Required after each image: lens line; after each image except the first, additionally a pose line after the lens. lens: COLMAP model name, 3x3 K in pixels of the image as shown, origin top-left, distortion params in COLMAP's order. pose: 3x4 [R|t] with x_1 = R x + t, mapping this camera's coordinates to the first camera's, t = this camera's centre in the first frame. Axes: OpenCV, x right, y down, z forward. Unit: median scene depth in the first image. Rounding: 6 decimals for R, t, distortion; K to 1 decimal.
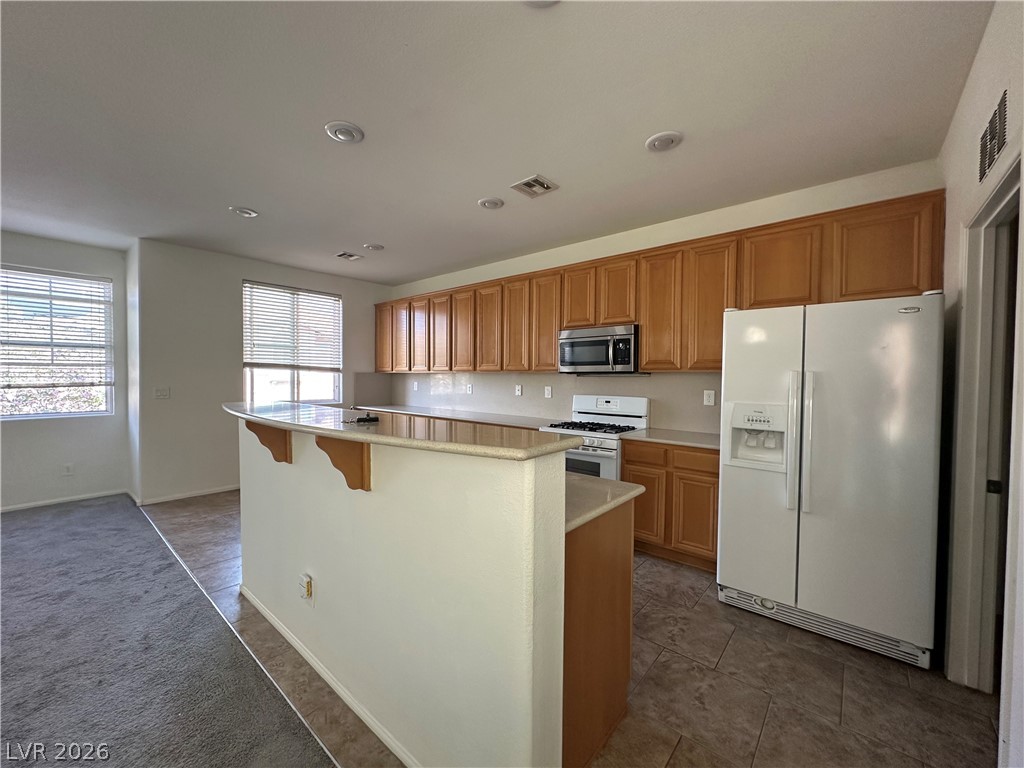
lens RADIAL K [[407.6, 0, 513.4], [0, 407.6, 385.9], [0, 0, 1]] dist [-0.001056, 0.000889]
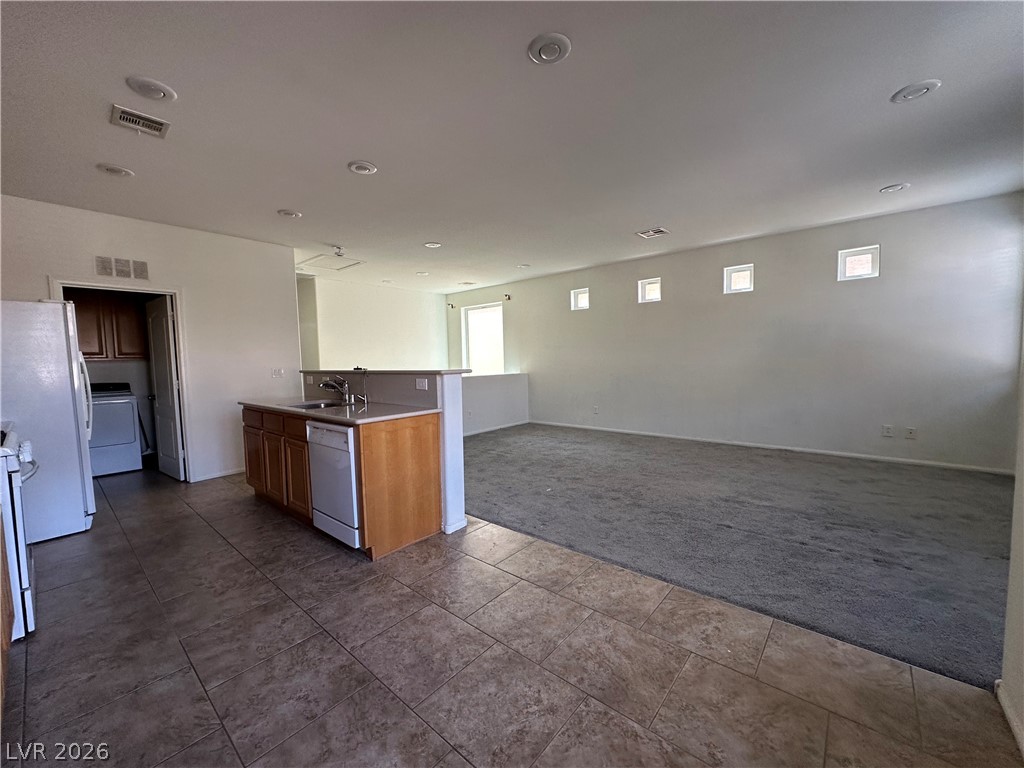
lens RADIAL K [[407.6, 0, 508.3], [0, 407.6, 384.4], [0, 0, 1]] dist [-0.001056, 0.000889]
pose [[-0.999833, 0.015404, 0.009798, -0.584569], [0.016210, 0.995961, 0.088314, -0.013851], [-0.008398, 0.088458, -0.996044, 1.561157]]
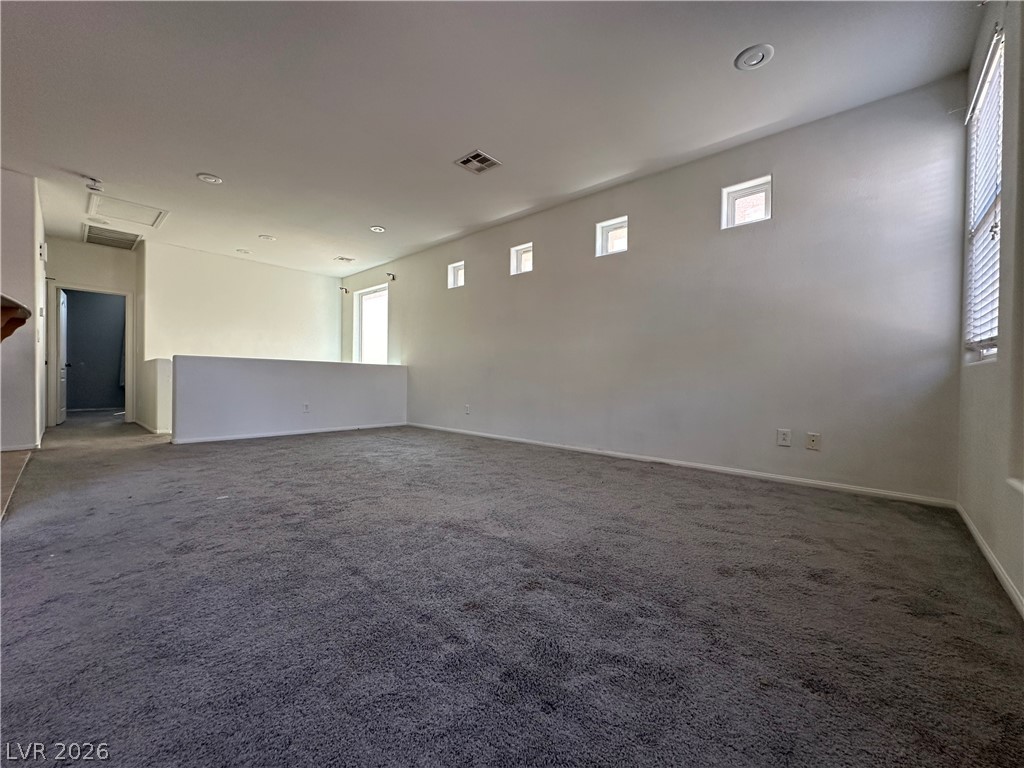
lens RADIAL K [[407.6, 0, 506.7], [0, 407.6, 383.1], [0, 0, 1]] dist [-0.001056, 0.000889]
pose [[-0.999105, -0.022213, 0.035983, -1.195385], [-0.020947, 0.999161, 0.035192, 0.128221], [-0.036735, 0.034407, -0.998733, 1.189836]]
